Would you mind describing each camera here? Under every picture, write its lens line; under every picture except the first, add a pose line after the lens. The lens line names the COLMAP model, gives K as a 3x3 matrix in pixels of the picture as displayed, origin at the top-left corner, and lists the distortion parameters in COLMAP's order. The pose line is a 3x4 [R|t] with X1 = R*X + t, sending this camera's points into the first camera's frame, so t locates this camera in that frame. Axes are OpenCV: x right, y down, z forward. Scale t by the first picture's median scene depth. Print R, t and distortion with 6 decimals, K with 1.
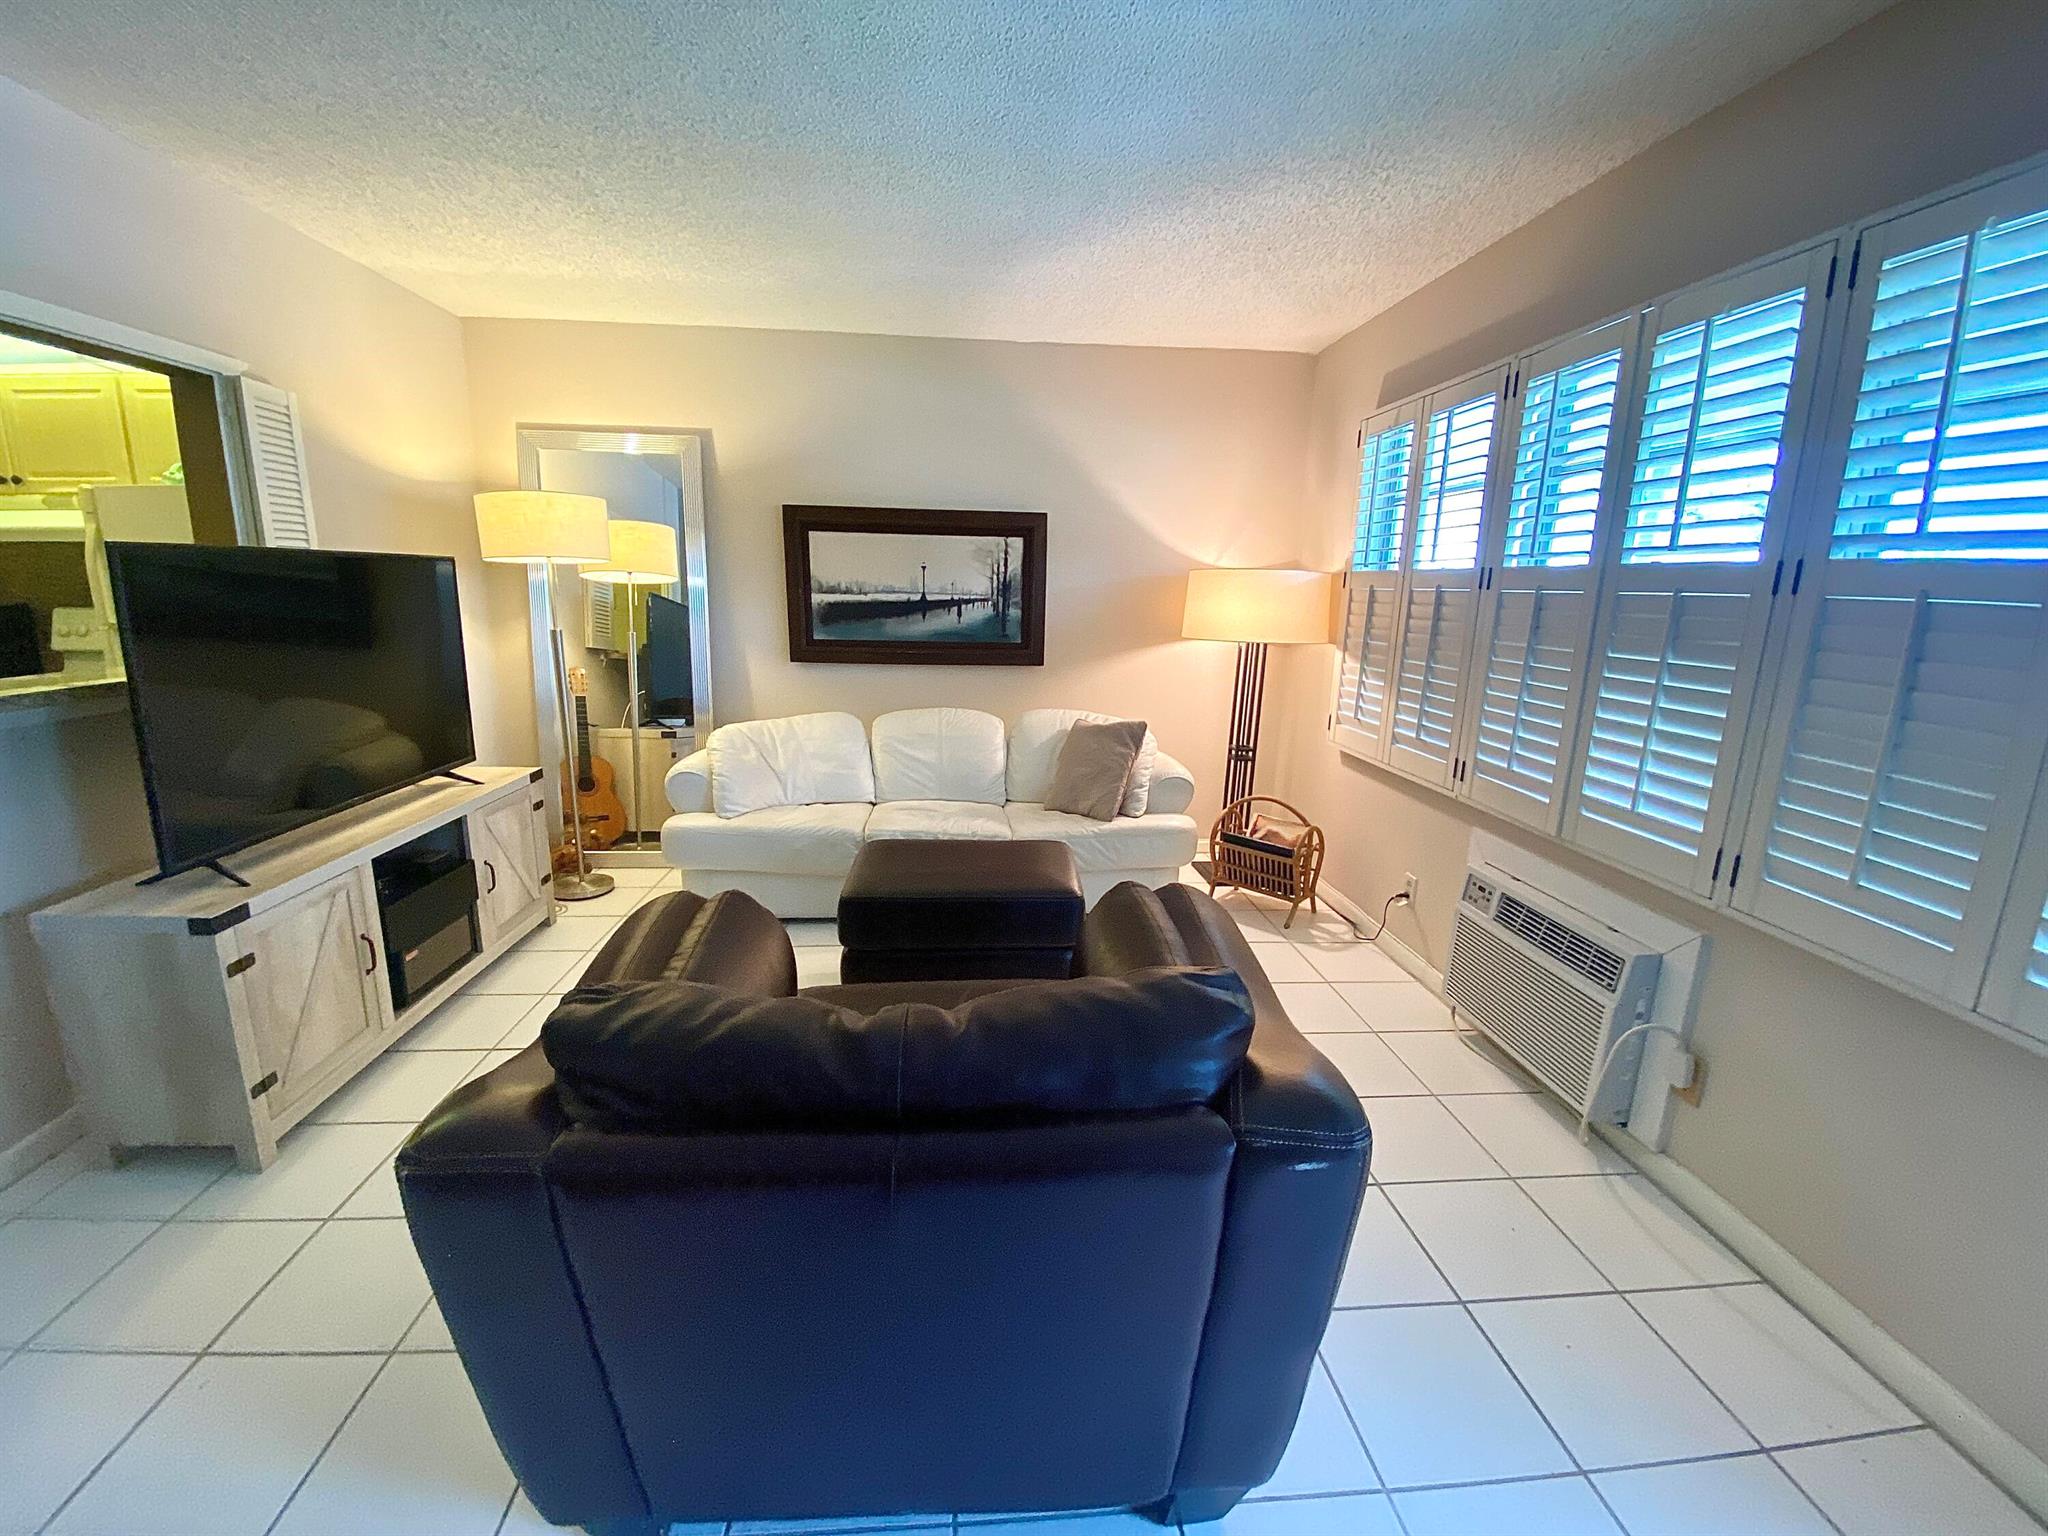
lens RADIAL K [[831.8, 0, 1024.3], [0, 831.8, 773.7], [0, 0, 1]] dist [0.028575, -0.029627]
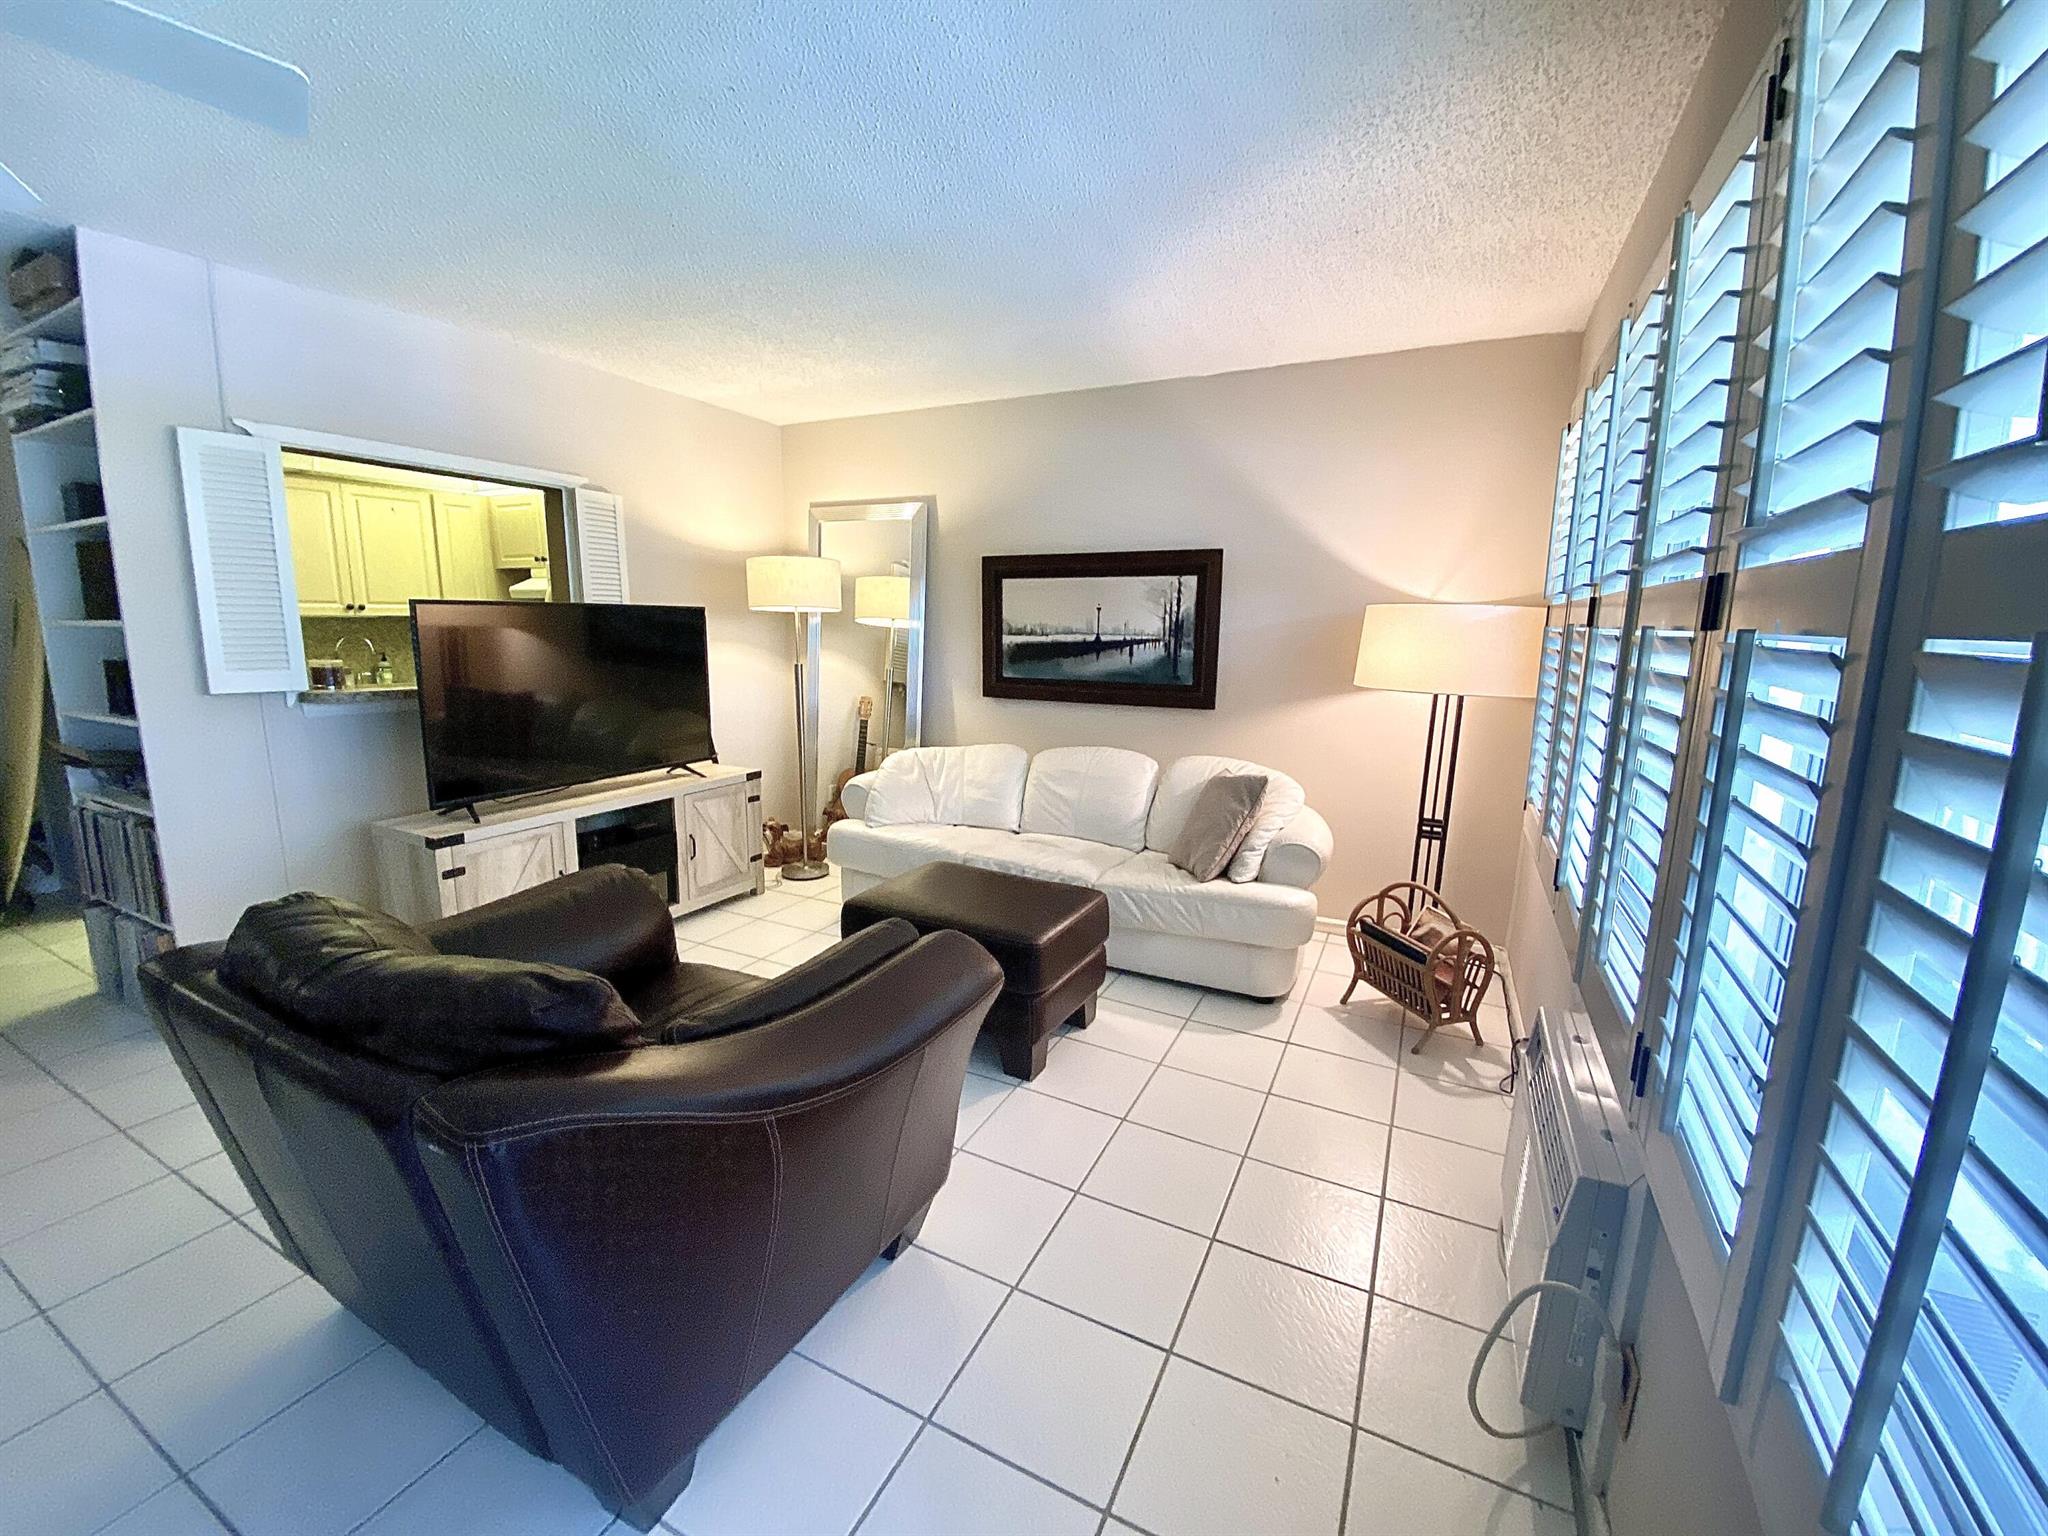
lens RADIAL K [[831.8, 0, 1024.3], [0, 831.8, 773.7], [0, 0, 1]] dist [0.028575, -0.029627]
pose [[0.848307, 0.084699, -0.522687, 0.350920], [-0.111498, 0.993564, -0.019955, -0.017807], [0.517633, 0.075207, 0.852291, 0.104894]]
